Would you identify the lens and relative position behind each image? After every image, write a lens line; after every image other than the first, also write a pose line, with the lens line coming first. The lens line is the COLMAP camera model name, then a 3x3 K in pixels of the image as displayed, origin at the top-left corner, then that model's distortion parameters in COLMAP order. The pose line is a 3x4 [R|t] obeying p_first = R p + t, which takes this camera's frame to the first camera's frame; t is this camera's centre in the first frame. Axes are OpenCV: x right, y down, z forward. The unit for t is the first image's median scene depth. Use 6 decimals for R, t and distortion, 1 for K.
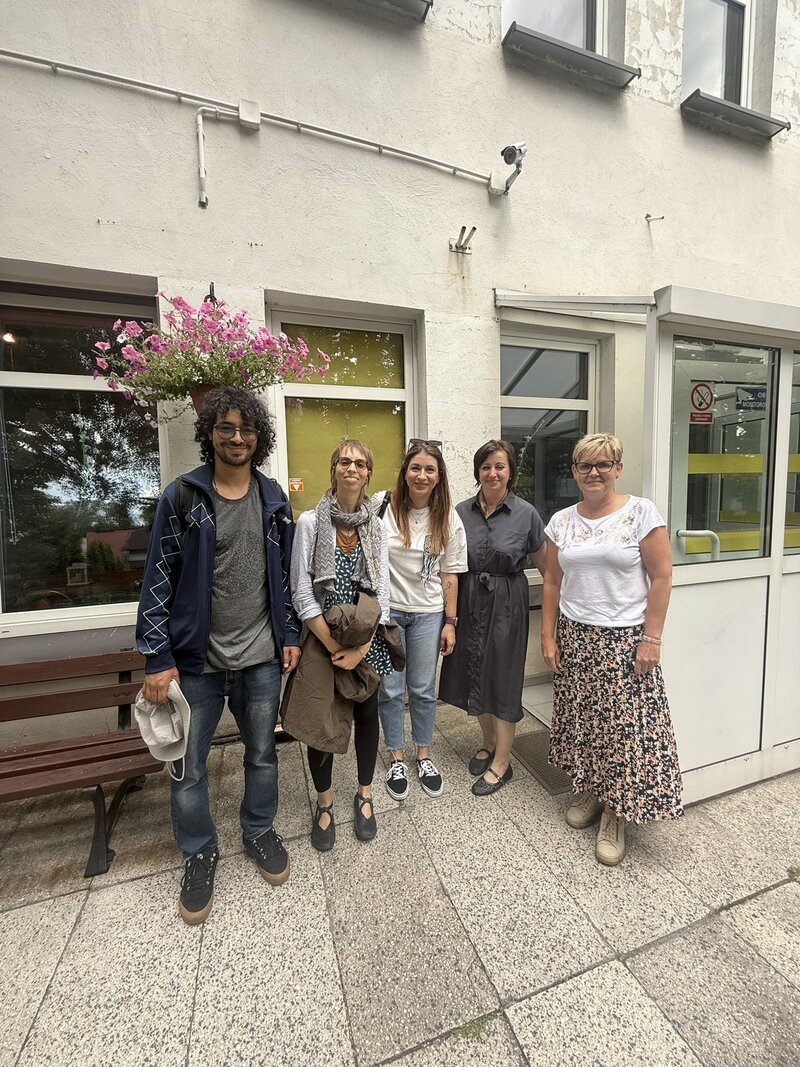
lens RADIAL K [[424.3, 0, 398.2], [0, 424.3, 531.4], [0, 0, 1]] dist [-0.003638, 0.000784]
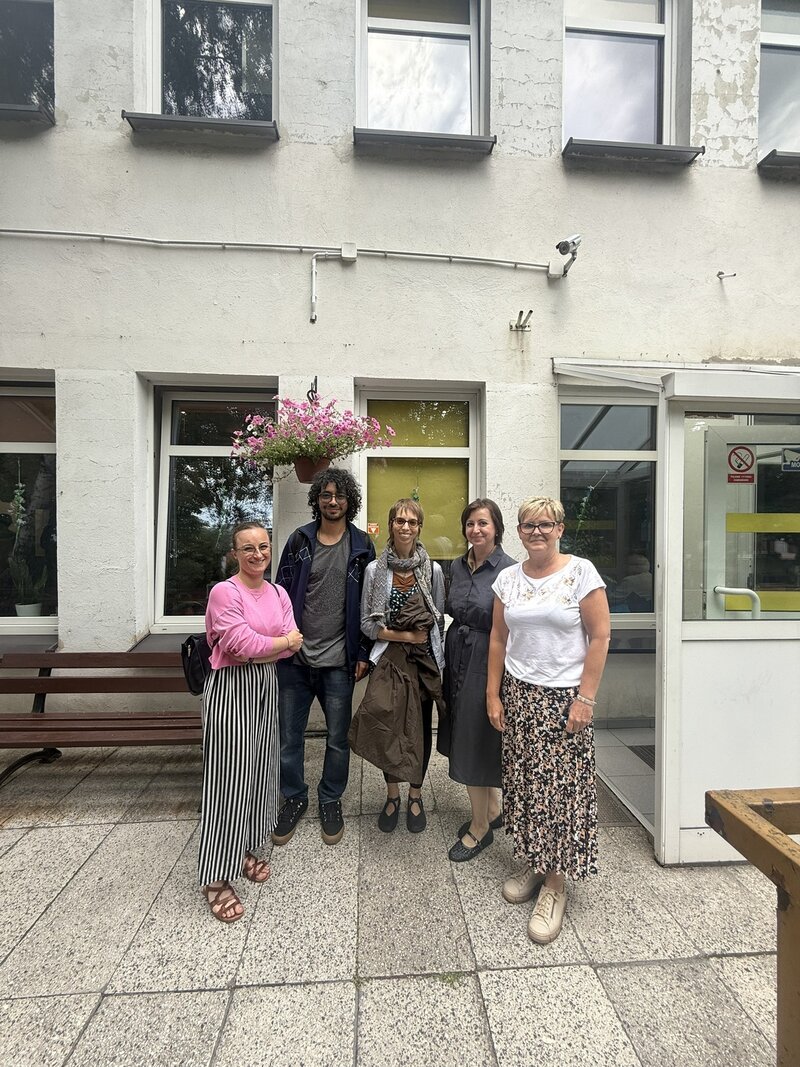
lens RADIAL K [[424.3, 0, 398.2], [0, 424.3, 531.1], [0, 0, 1]] dist [-0.003638, 0.000784]
pose [[0.967809, 0.030066, -0.249882, 0.157675], [-0.047865, 0.996707, -0.065459, -0.031255], [0.247091, 0.075313, 0.966061, -0.183879]]
